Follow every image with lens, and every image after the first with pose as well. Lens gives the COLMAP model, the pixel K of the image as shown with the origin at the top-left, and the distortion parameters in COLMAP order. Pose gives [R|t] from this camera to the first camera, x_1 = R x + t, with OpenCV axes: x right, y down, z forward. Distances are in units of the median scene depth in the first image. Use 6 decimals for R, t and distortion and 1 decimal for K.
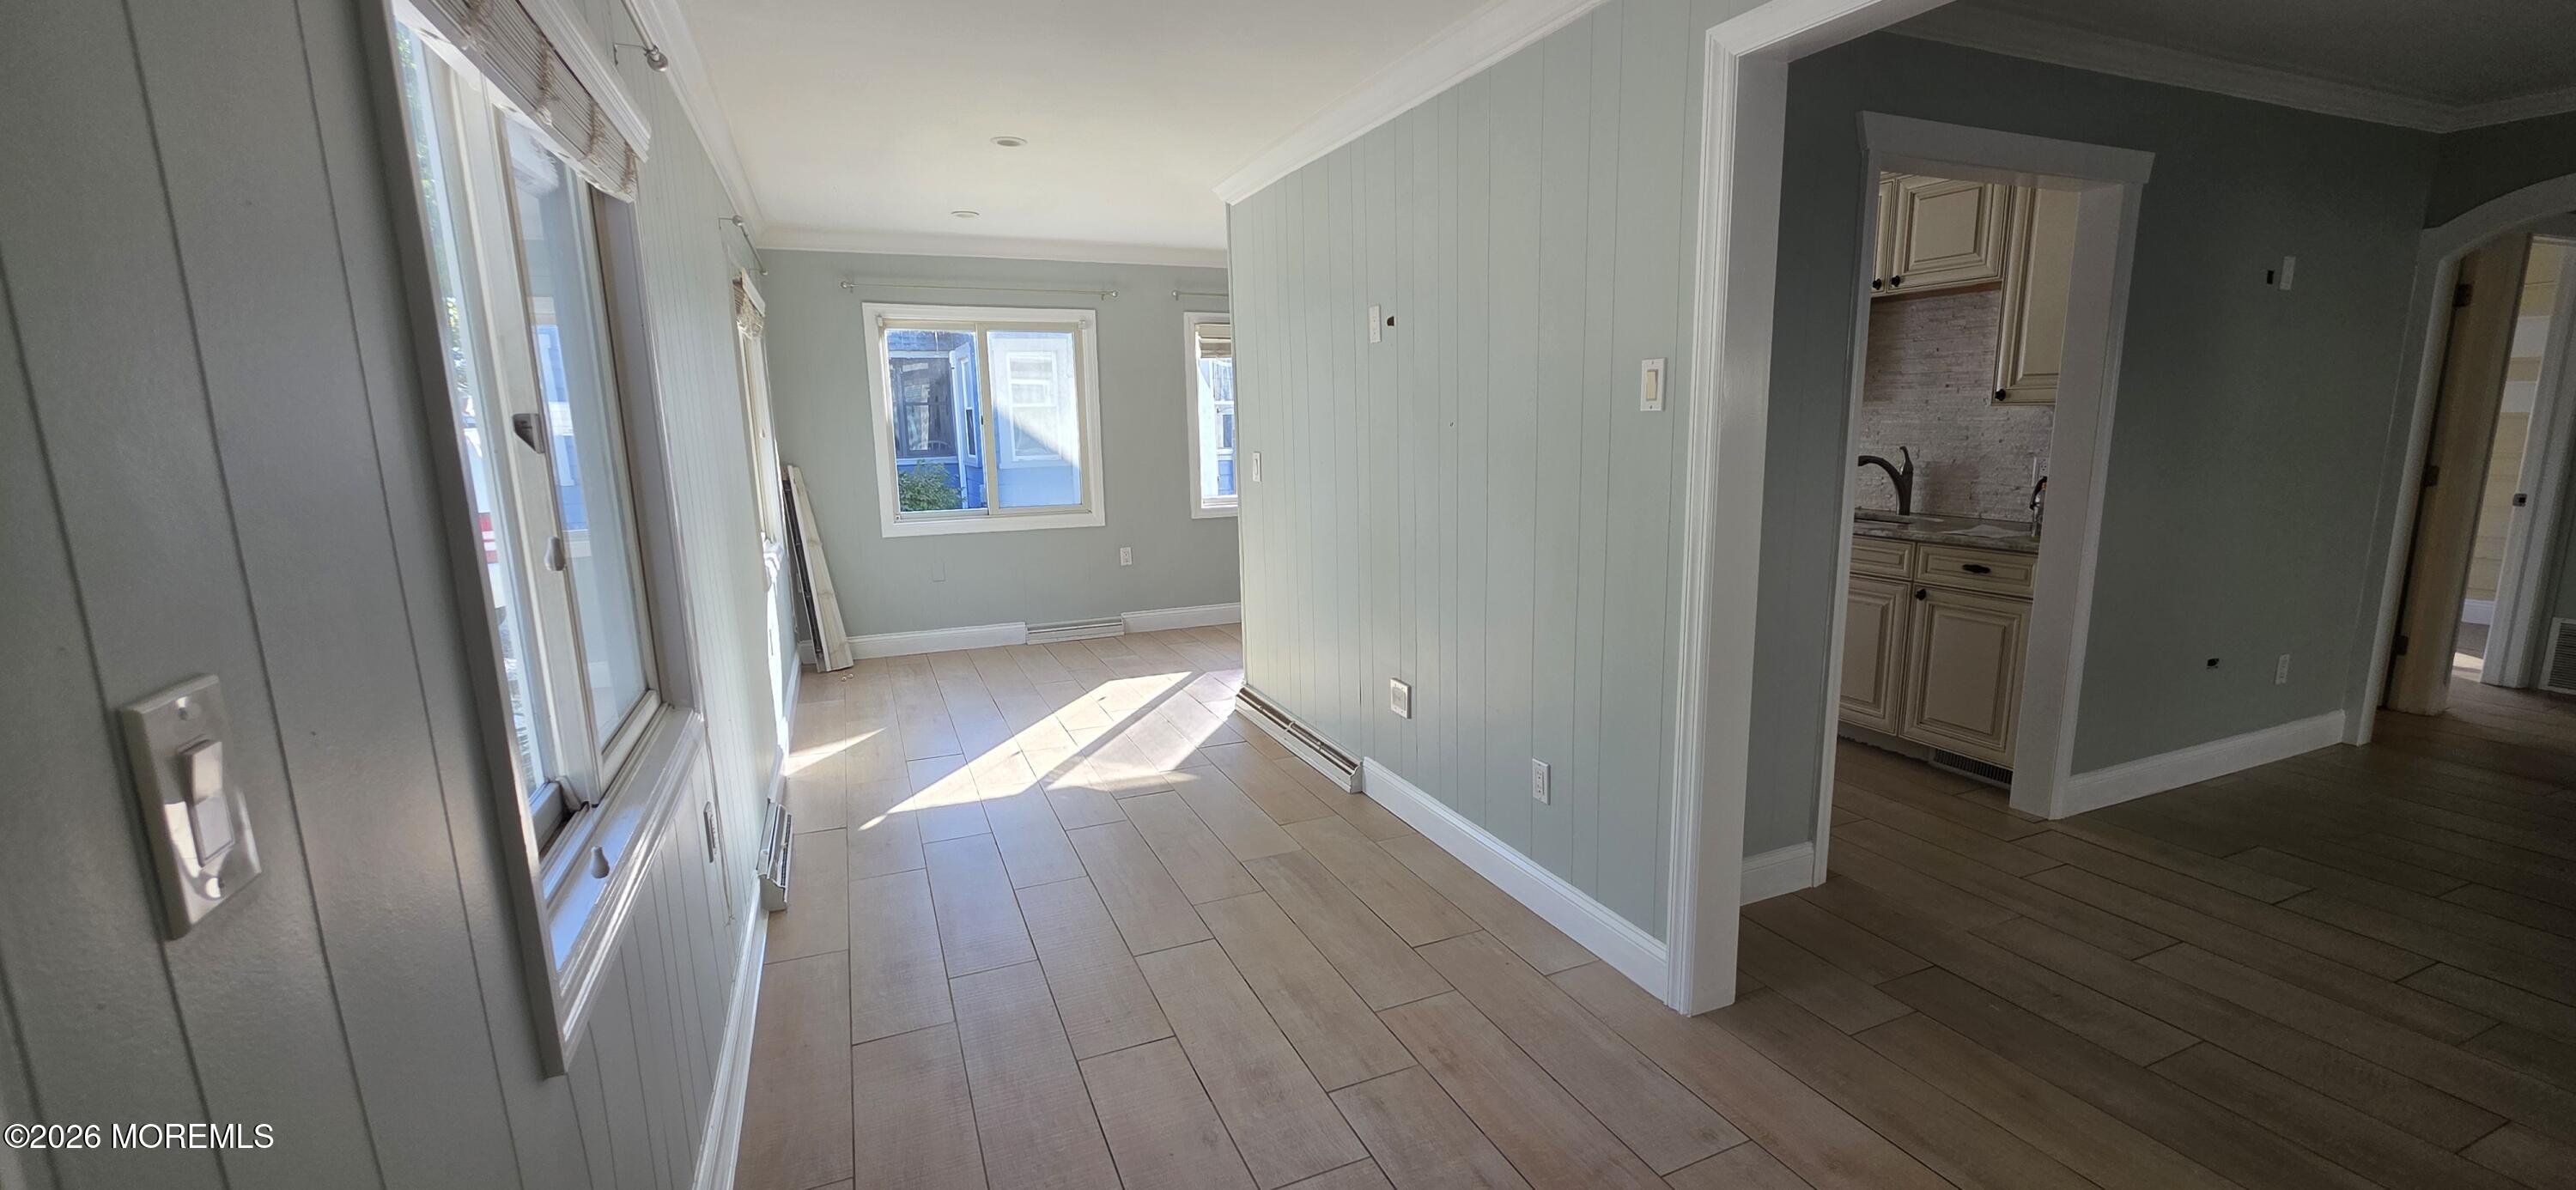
lens RADIAL K [[1030.8, 0, 1290.7], [0, 1030.8, 603.9], [0, 0, 1]] dist [0.000341, -0.000243]
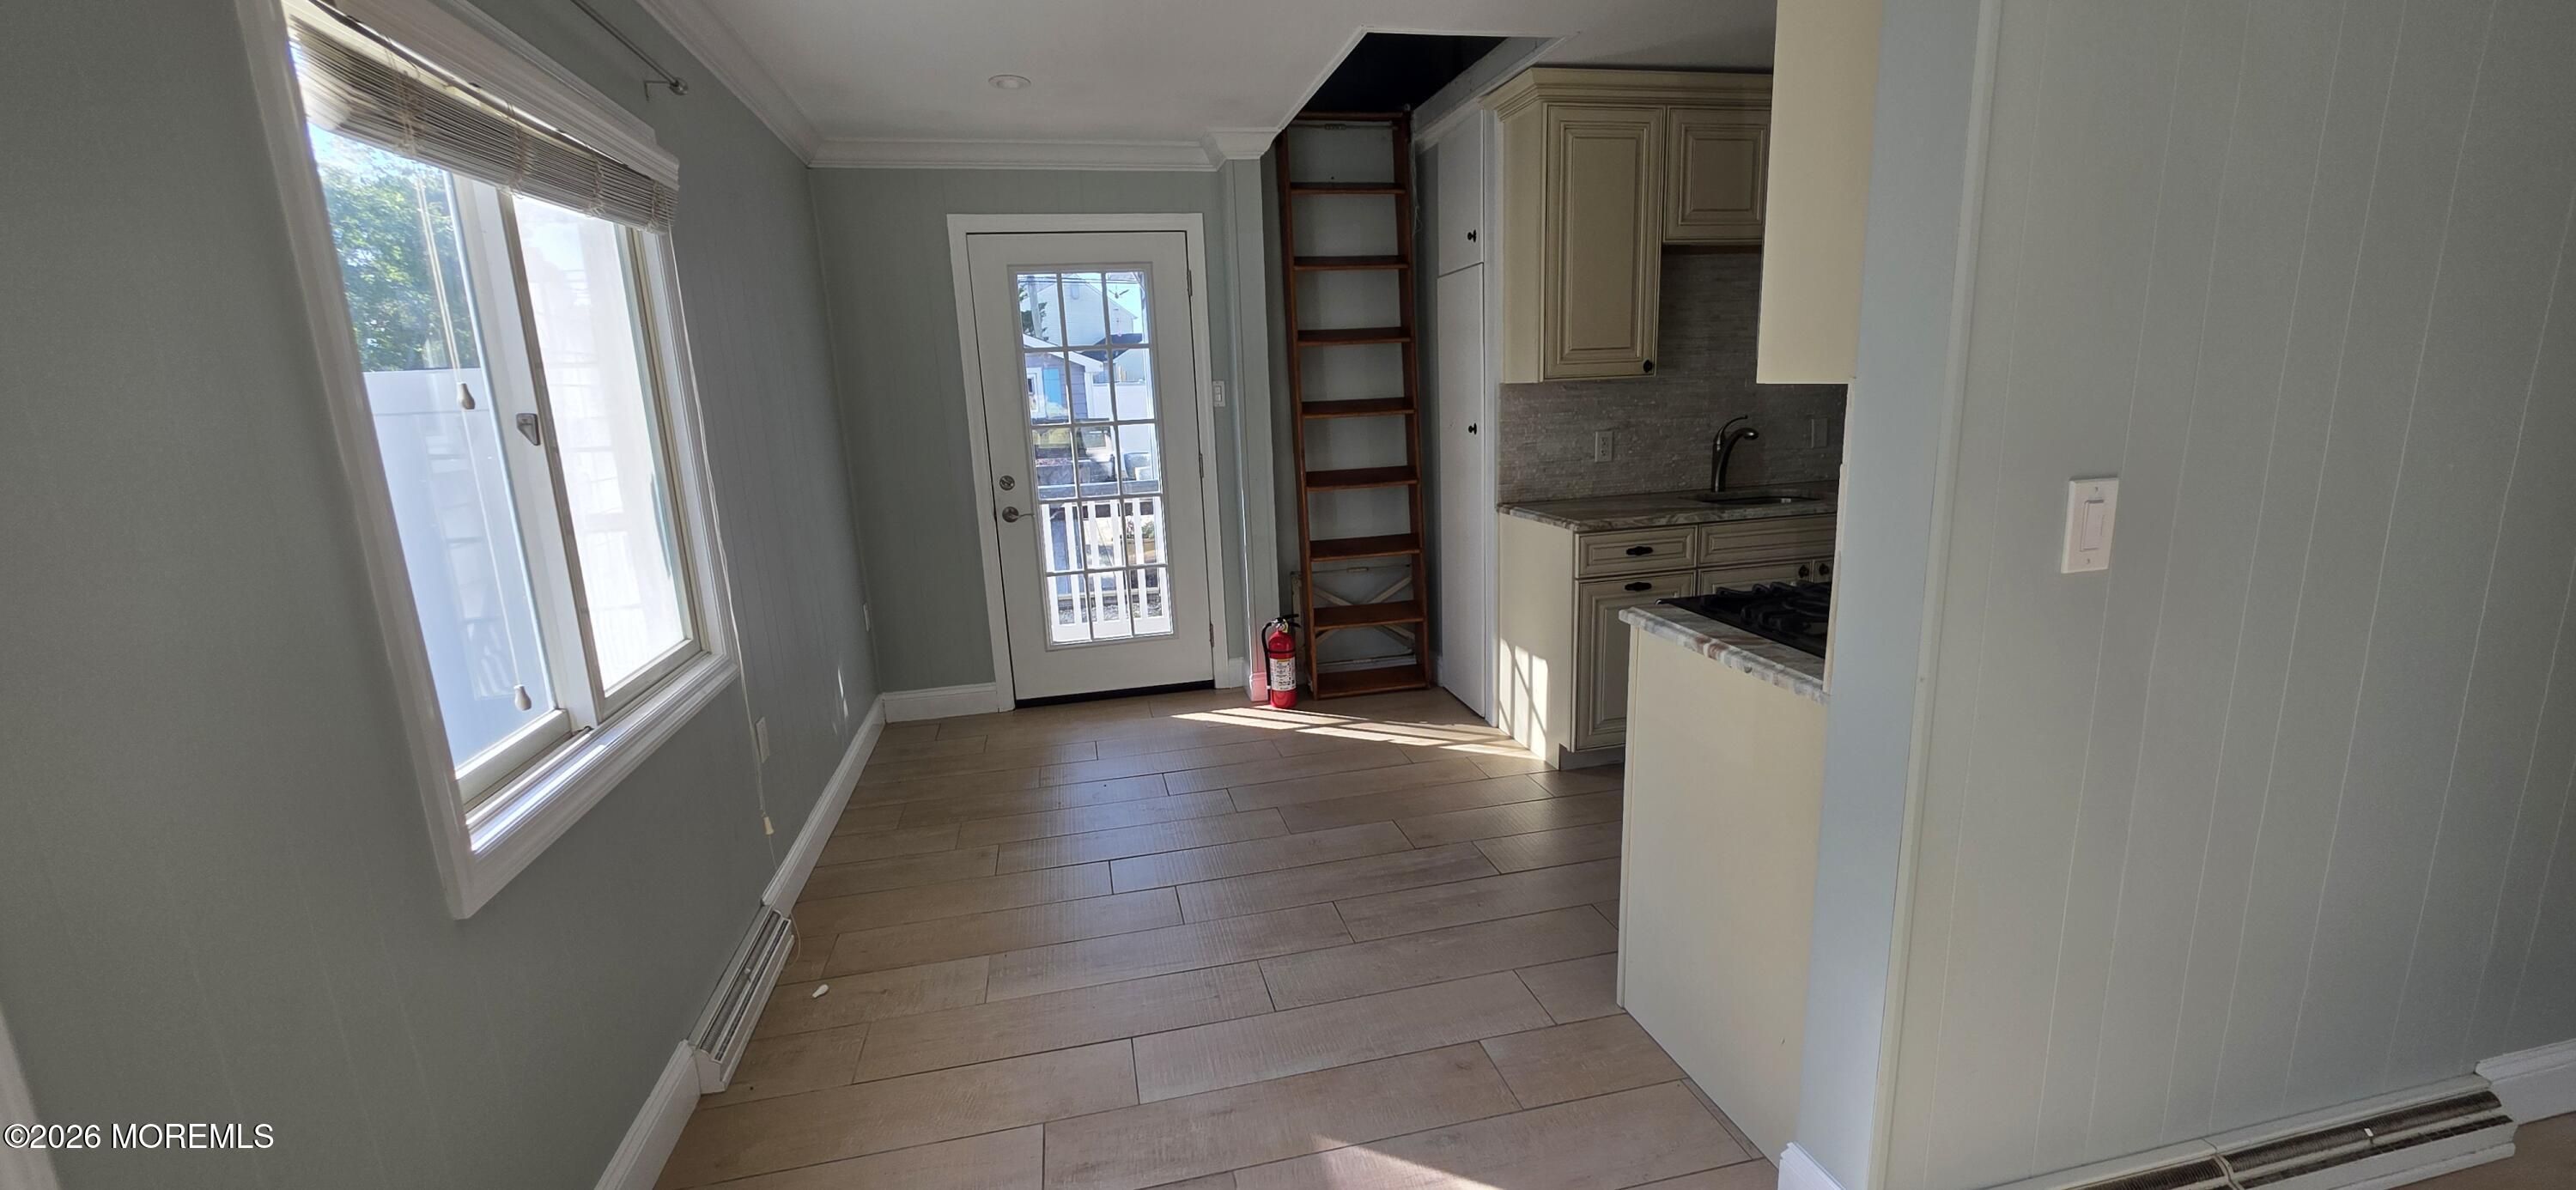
lens RADIAL K [[1030.8, 0, 1290.7], [0, 1030.8, 603.9], [0, 0, 1]] dist [0.000341, -0.000243]
pose [[0.218869, -0.164268, 0.961827, -0.367040], [0.241234, 0.964237, 0.109785, -0.181101], [-0.945464, 0.207997, 0.250669, 1.138157]]
